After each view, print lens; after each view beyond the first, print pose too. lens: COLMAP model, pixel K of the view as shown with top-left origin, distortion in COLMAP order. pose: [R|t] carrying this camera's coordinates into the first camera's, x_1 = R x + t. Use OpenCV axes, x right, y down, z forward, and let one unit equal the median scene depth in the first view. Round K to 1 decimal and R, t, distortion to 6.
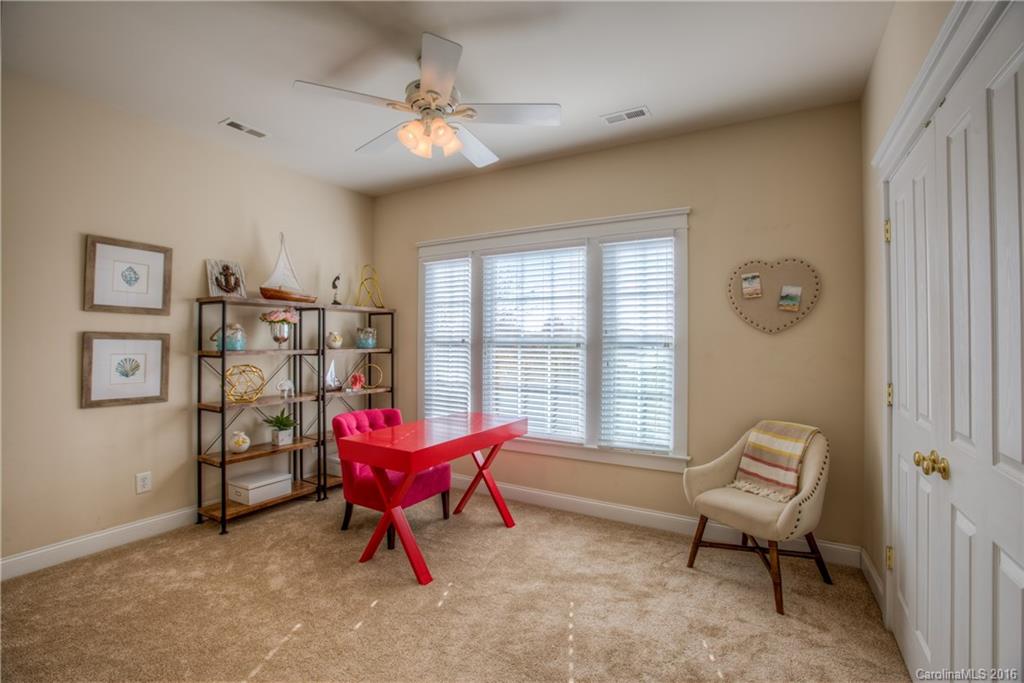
lens RADIAL K [[470.9, 0, 514.3], [0, 470.9, 342.4], [0, 0, 1]] dist [-0.027105, -0.000426]
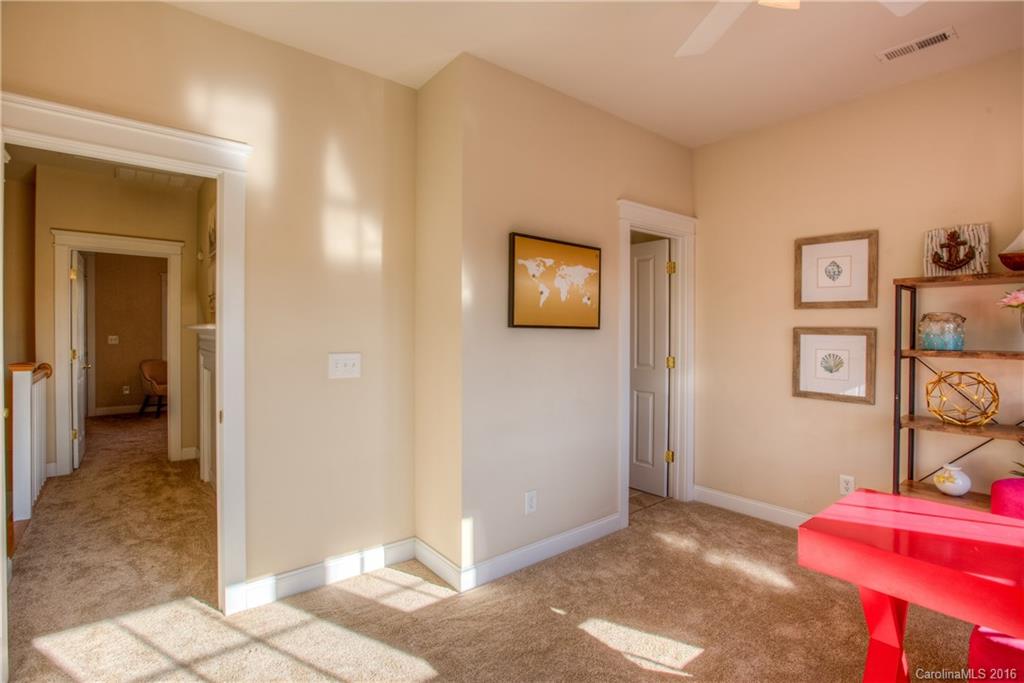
lens RADIAL K [[470.9, 0, 511.3], [0, 470.9, 334.6], [0, 0, 1]] dist [-0.027105, -0.000426]
pose [[-0.362080, 0.000149, -0.932147, 0.331467], [-0.009282, 0.999950, 0.003766, -0.004004], [0.932101, 0.010016, -0.362061, 0.700781]]
